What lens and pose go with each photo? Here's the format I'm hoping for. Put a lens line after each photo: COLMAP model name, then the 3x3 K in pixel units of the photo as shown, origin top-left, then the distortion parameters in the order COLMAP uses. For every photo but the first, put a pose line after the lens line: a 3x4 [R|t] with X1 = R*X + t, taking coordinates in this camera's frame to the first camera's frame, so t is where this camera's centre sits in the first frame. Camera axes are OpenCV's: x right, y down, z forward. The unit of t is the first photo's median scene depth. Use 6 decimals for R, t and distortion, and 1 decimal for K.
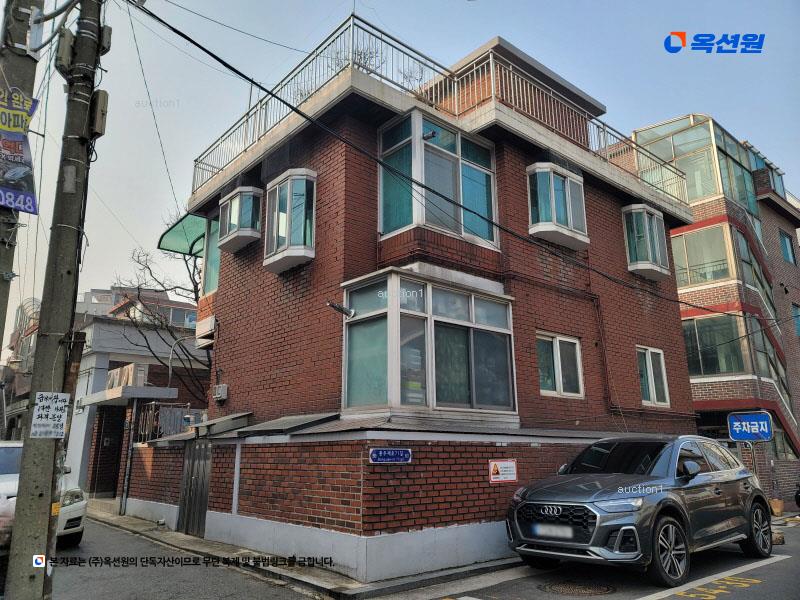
lens RADIAL K [[579.6, 0, 400.0], [0, 579.6, 300.0], [0, 0, 1]] dist [0.099957, -0.086377]
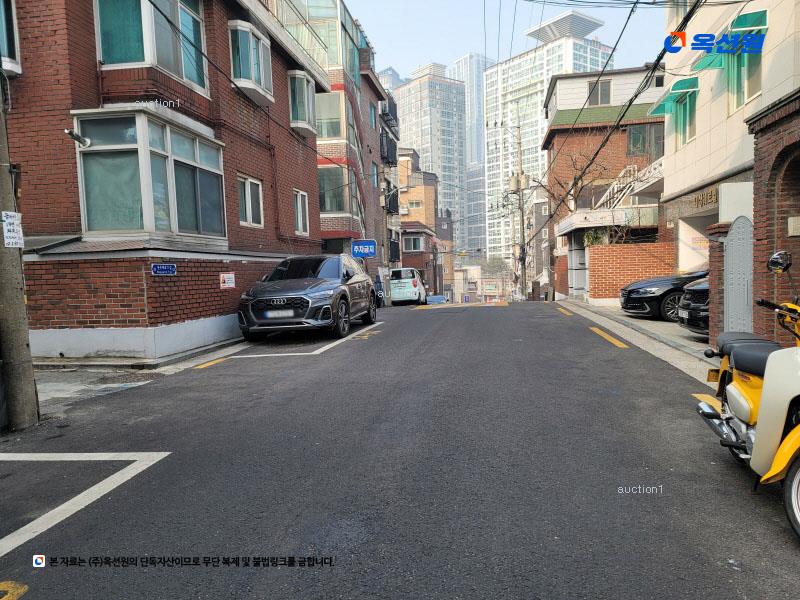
lens RADIAL K [[569.9, 0, 410.9], [0, 569.9, 303.2], [0, 0, 1]] dist [0.102519, -0.097948]
pose [[0.761547, -0.058319, 0.645481, -0.333036], [-0.133028, 0.960673, 0.243745, -0.033081], [-0.634311, -0.271490, 0.723839, -0.218140]]
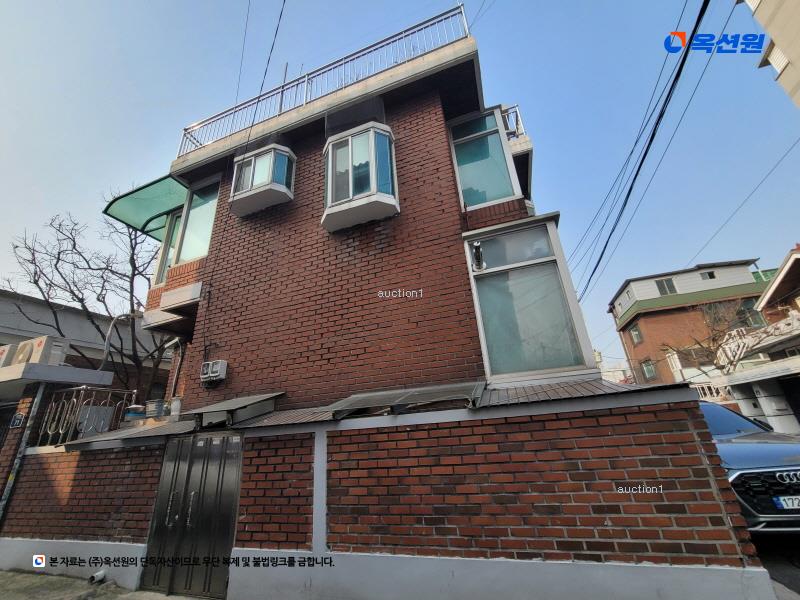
lens RADIAL K [[325.8, 0, 405.0], [0, 325.8, 299.2], [0, 0, 1]] dist [-0.004523, 0.000101]
pose [[0.865340, 0.137243, 0.482027, -0.404141], [-0.060774, 0.983413, -0.170895, 0.160051], [-0.497486, 0.118587, 0.859328, 0.638255]]
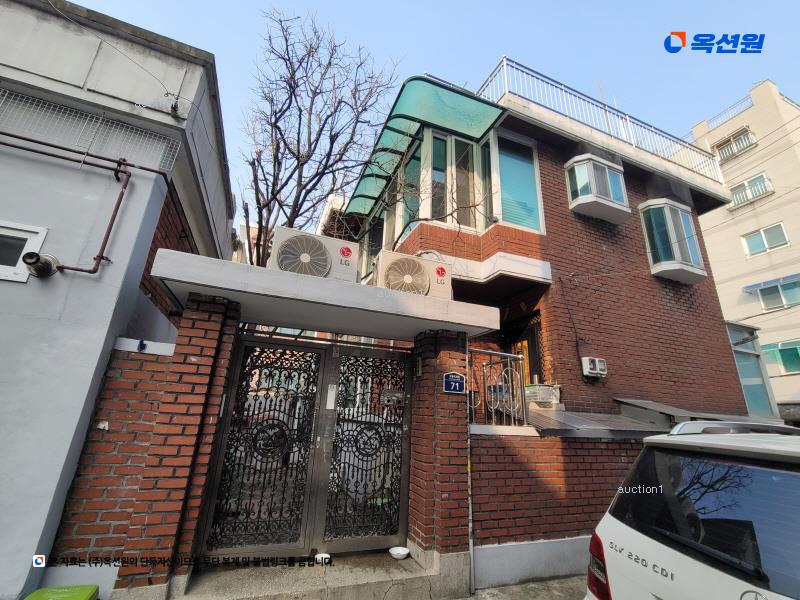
lens RADIAL K [[343.8, 0, 395.7], [0, 343.8, 301.0], [0, 0, 1]] dist [-0.007393, 0.000791]
pose [[0.340196, 0.312308, 0.886978, -1.106666], [-0.282908, 0.933530, -0.220191, 0.331410], [-0.896789, -0.176025, 0.405938, 1.398994]]
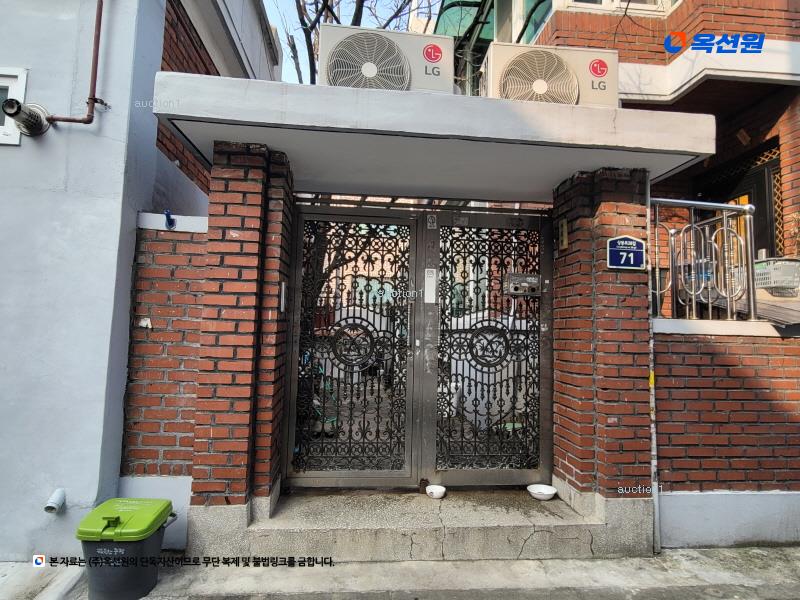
lens RADIAL K [[429.6, 0, 400.0], [0, 429.6, 300.0], [0, 0, 1]] dist [-0.008685, 0.000387]
pose [[0.585411, 0.083163, 0.806460, -1.033834], [-0.230861, 0.970643, 0.067488, 0.362660], [-0.777172, -0.225689, 0.587425, 1.422517]]
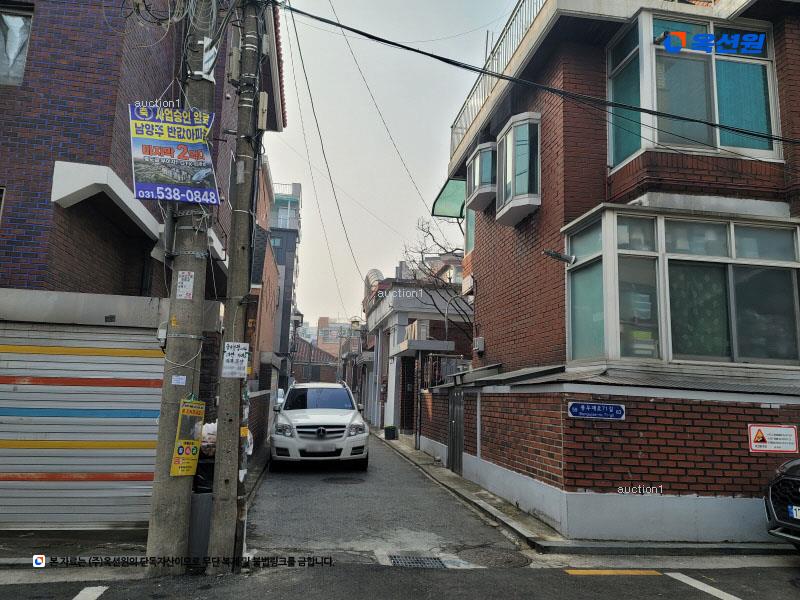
lens RADIAL K [[582.2, 0, 397.7], [0, 582.2, 297.1], [0, 0, 1]] dist [0.098797, -0.080532]
pose [[0.847412, -0.053332, -0.528251, 0.171005], [0.091091, 0.994794, 0.045693, 0.014118], [0.523064, -0.086840, 0.847858, 0.051140]]
